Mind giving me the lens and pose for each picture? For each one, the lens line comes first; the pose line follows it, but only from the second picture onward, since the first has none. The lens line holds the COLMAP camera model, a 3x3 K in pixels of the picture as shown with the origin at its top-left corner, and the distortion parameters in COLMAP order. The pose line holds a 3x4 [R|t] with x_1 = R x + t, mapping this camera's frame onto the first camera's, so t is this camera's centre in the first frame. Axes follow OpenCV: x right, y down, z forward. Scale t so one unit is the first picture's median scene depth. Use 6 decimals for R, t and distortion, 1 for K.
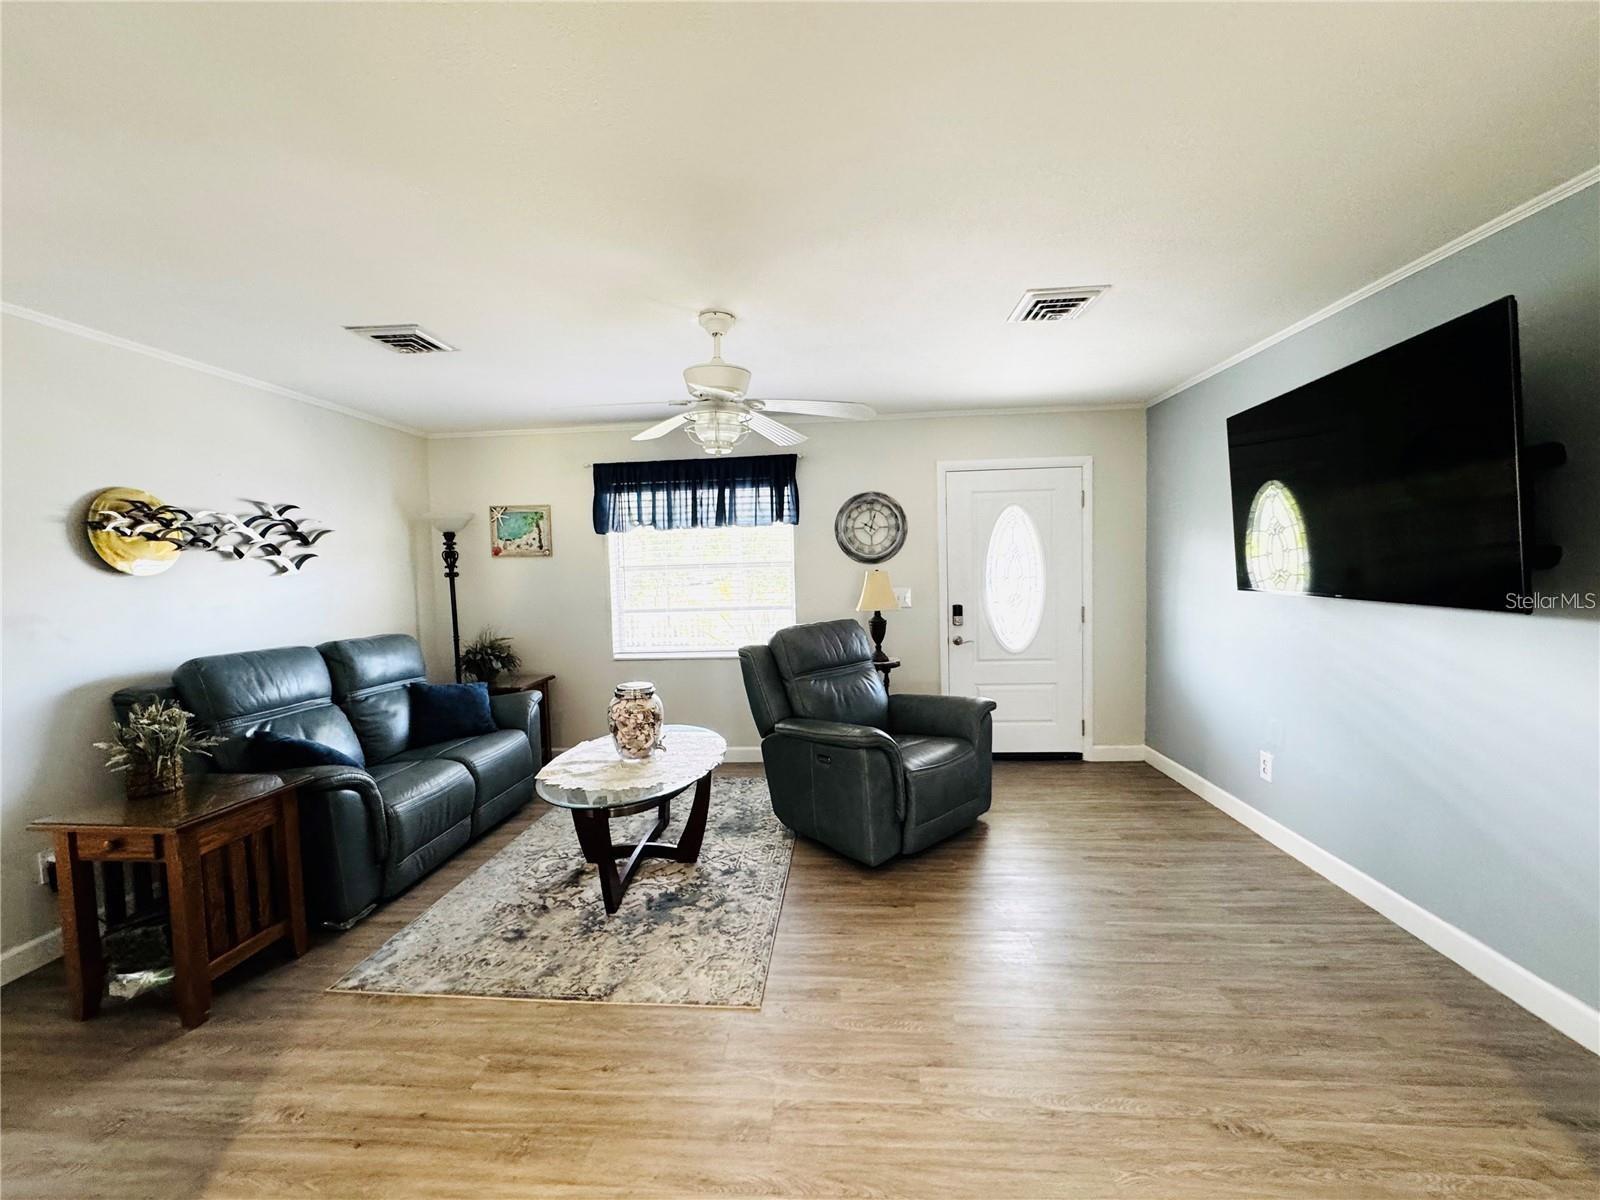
lens RADIAL K [[642.7, 0, 798.8], [0, 642.7, 598.5], [0, 0, 1]] dist [-0.001762, 0.000006]
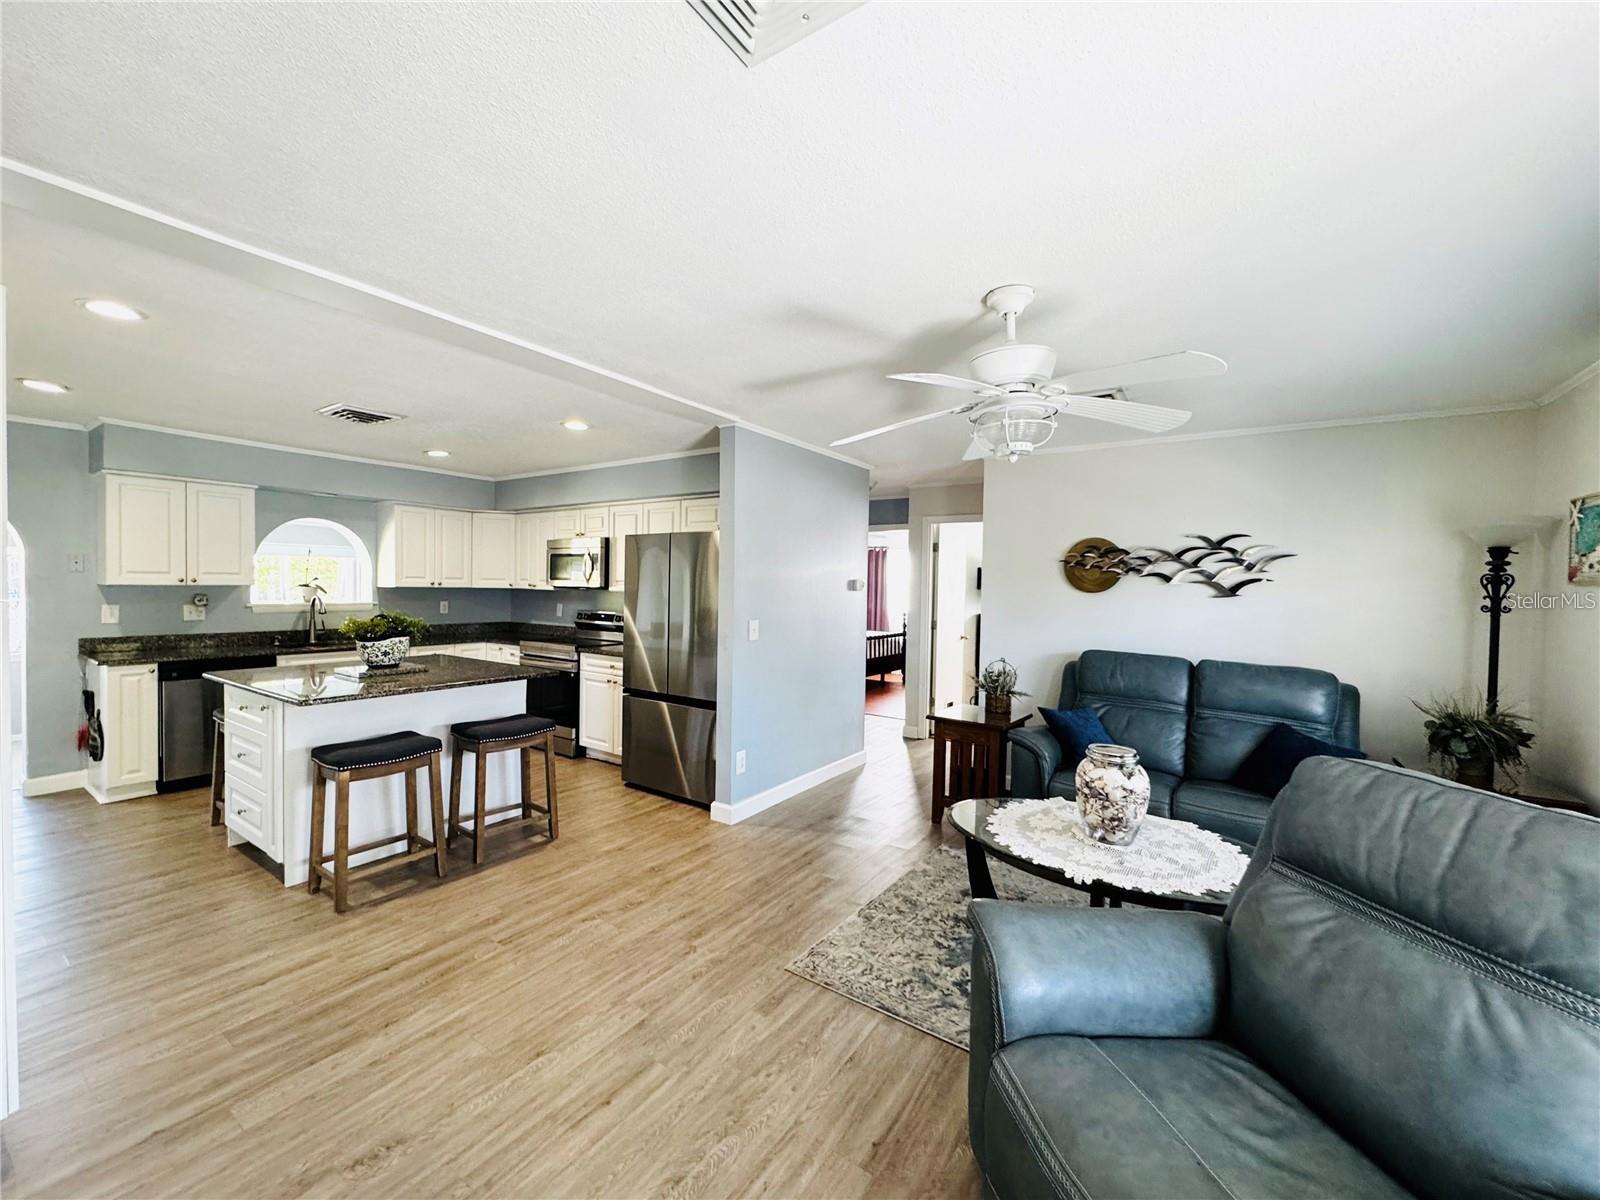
lens RADIAL K [[642.7, 0, 798.8], [0, 642.7, 598.5], [0, 0, 1]] dist [-0.001762, 0.000006]
pose [[-0.501132, 0.032726, -0.864752, 0.438567], [-0.053348, 0.996216, 0.068617, -0.058498], [0.863725, 0.080519, -0.497490, 0.735846]]
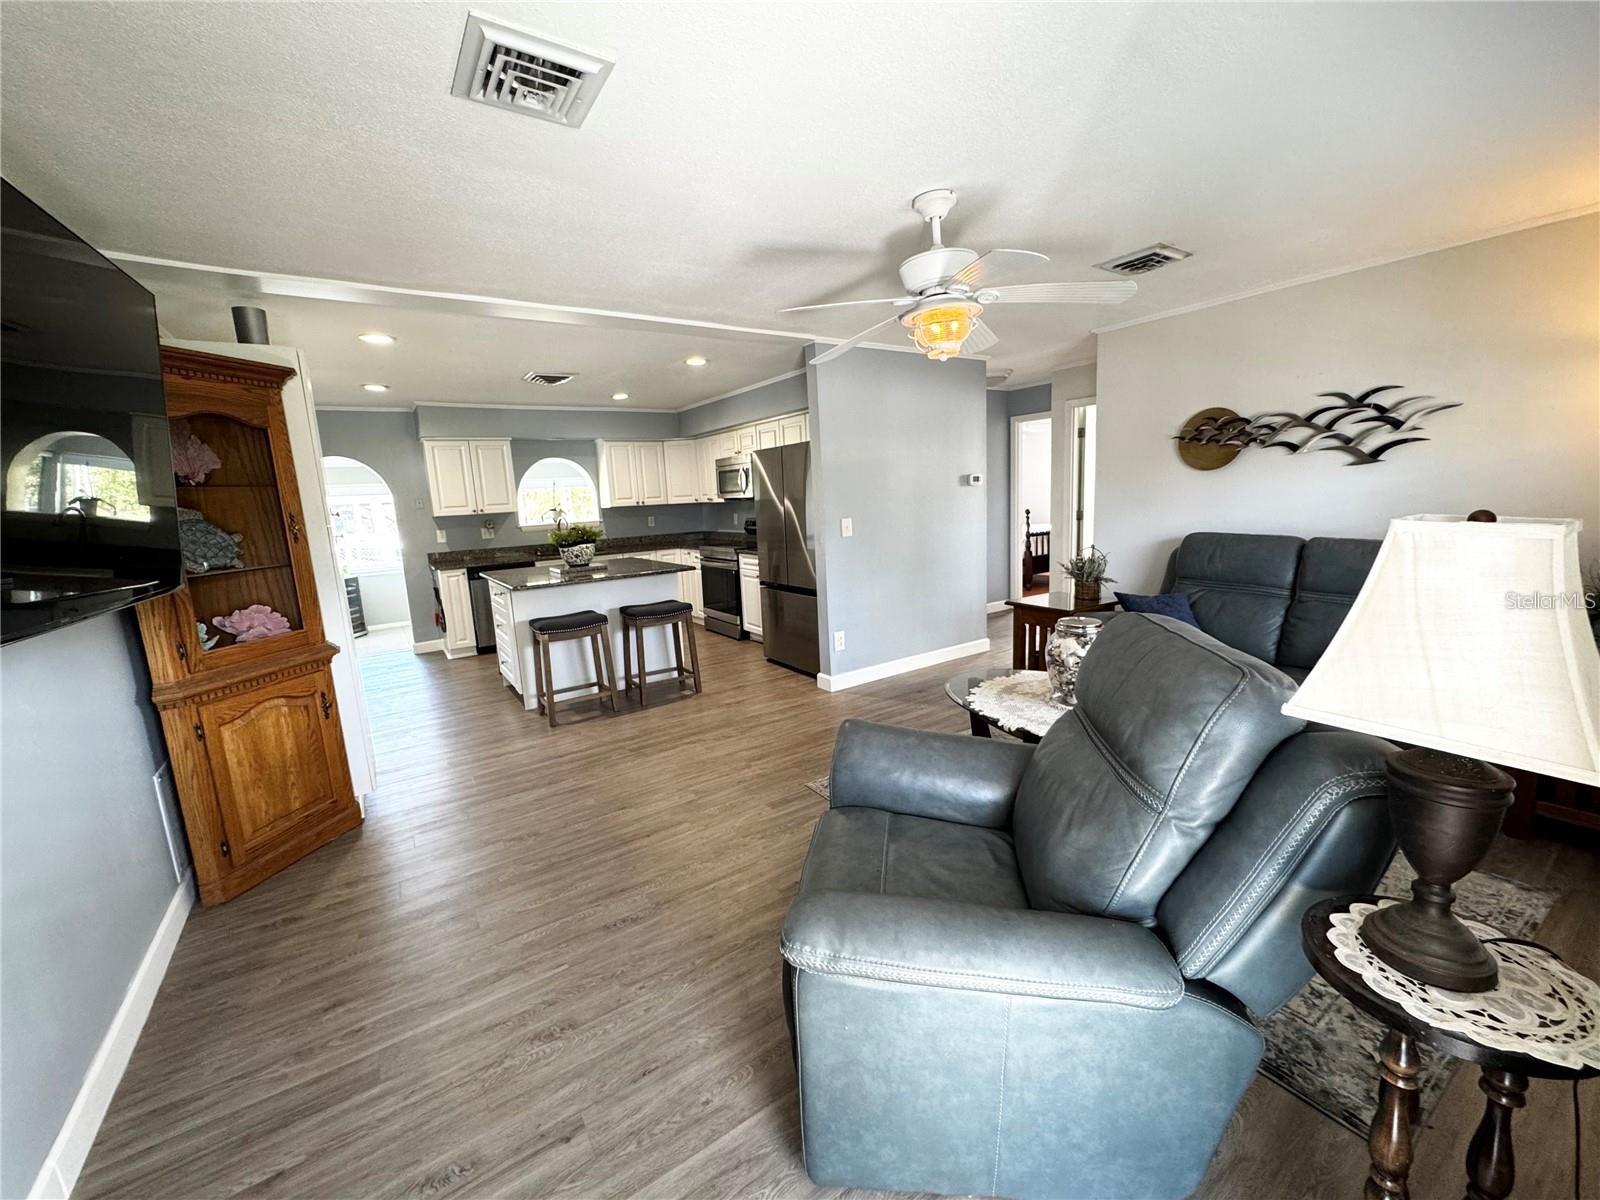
lens RADIAL K [[642.7, 0, 798.8], [0, 642.7, 598.5], [0, 0, 1]] dist [-0.001762, 0.000006]
pose [[-0.781847, 0.161940, -0.602072, 0.382528], [0.034224, 0.975370, 0.217904, -0.063913], [0.622530, 0.149762, -0.768132, 0.997447]]
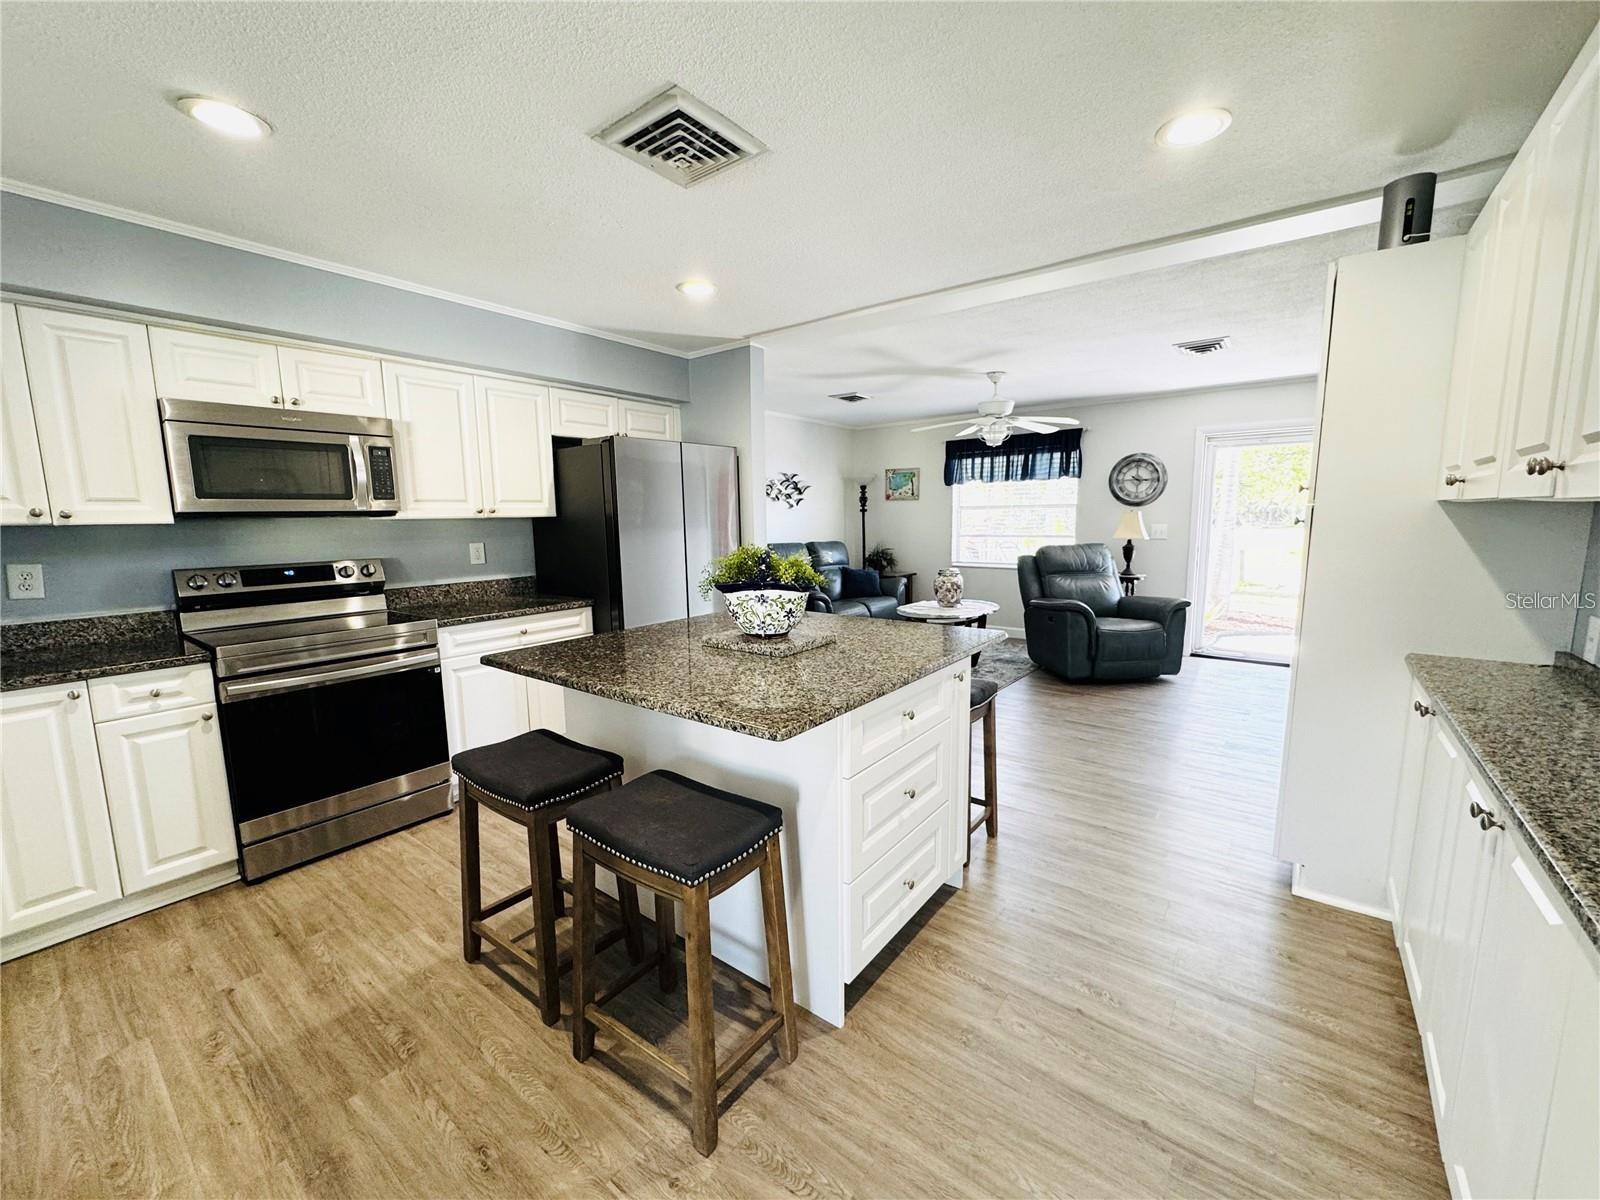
lens RADIAL K [[642.7, 0, 798.8], [0, 642.7, 598.5], [0, 0, 1]] dist [-0.001762, 0.000006]
pose [[0.833992, 0.087552, -0.544786, 0.288898], [-0.038935, 0.994208, 0.100174, 0.033680], [0.550401, -0.062333, 0.832570, -0.573157]]
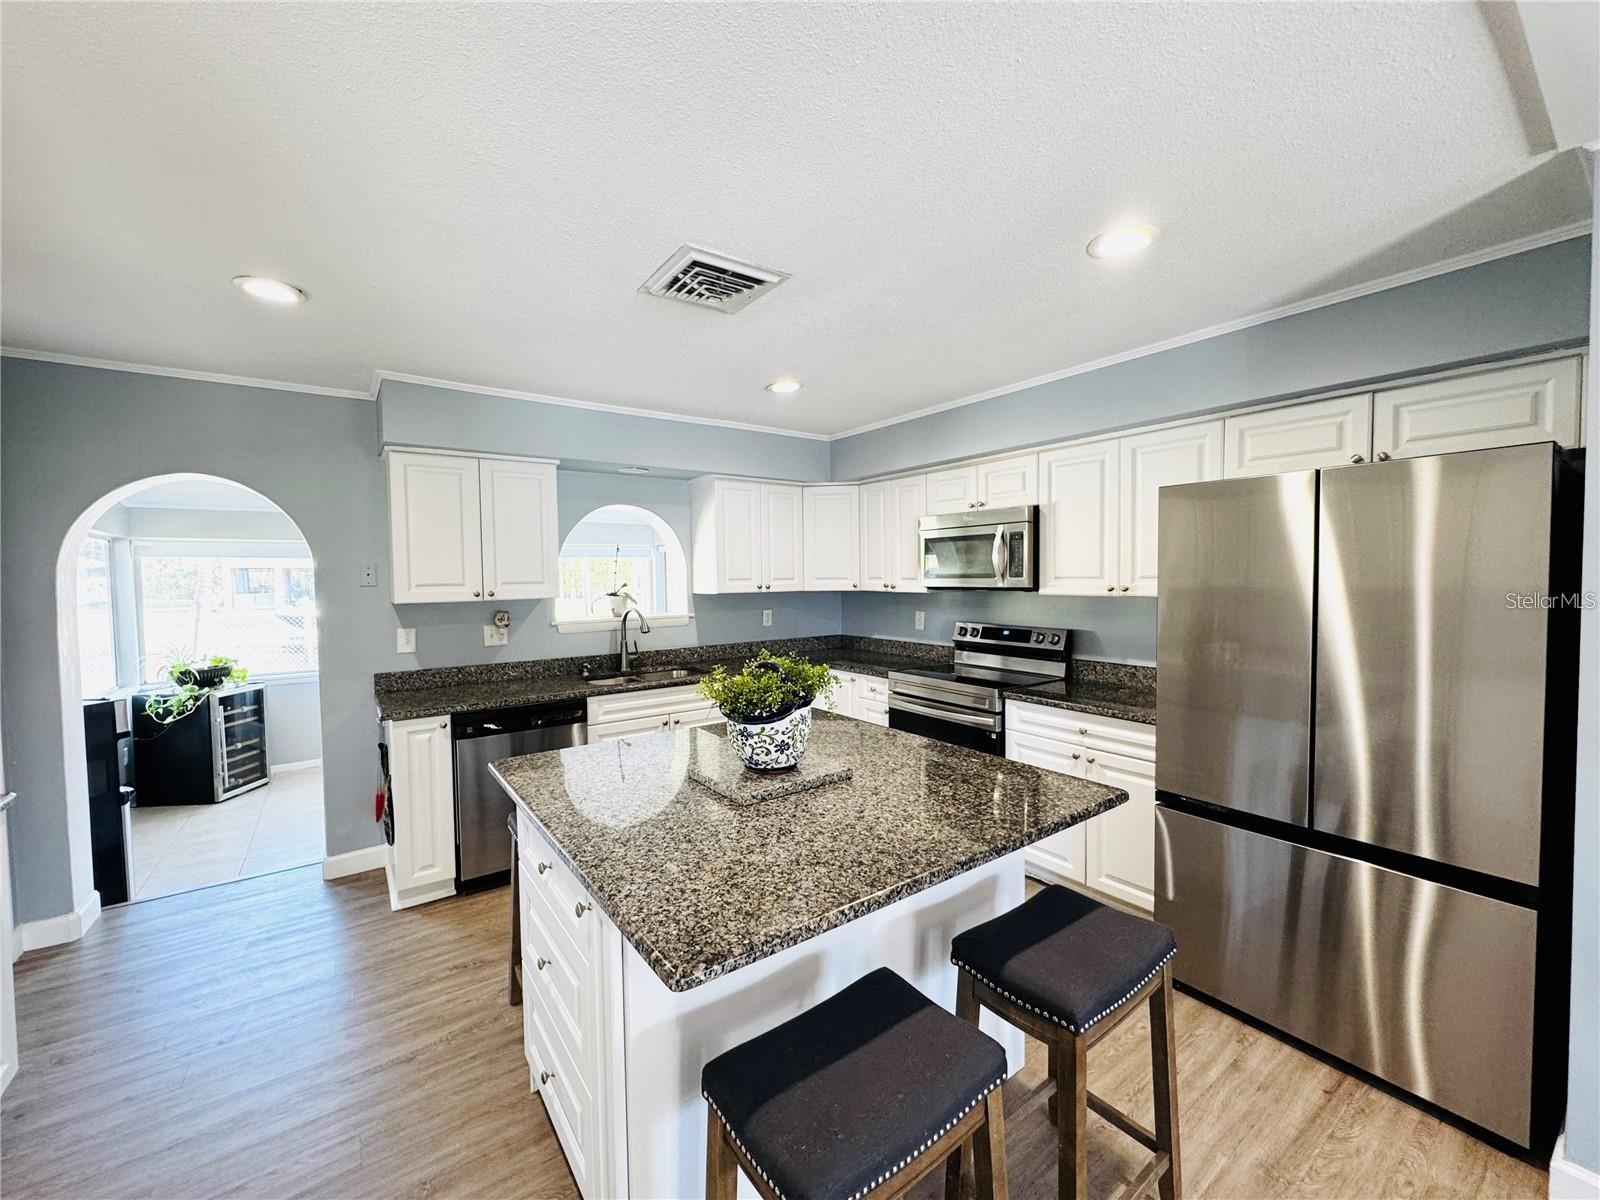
lens RADIAL K [[642.7, 0, 798.8], [0, 642.7, 598.5], [0, 0, 1]] dist [-0.001762, 0.000006]
pose [[-0.765924, 0.057714, -0.640336, 0.235937], [-0.004699, 0.995434, 0.095341, -0.032407], [0.642914, 0.076033, -0.762155, 0.177492]]
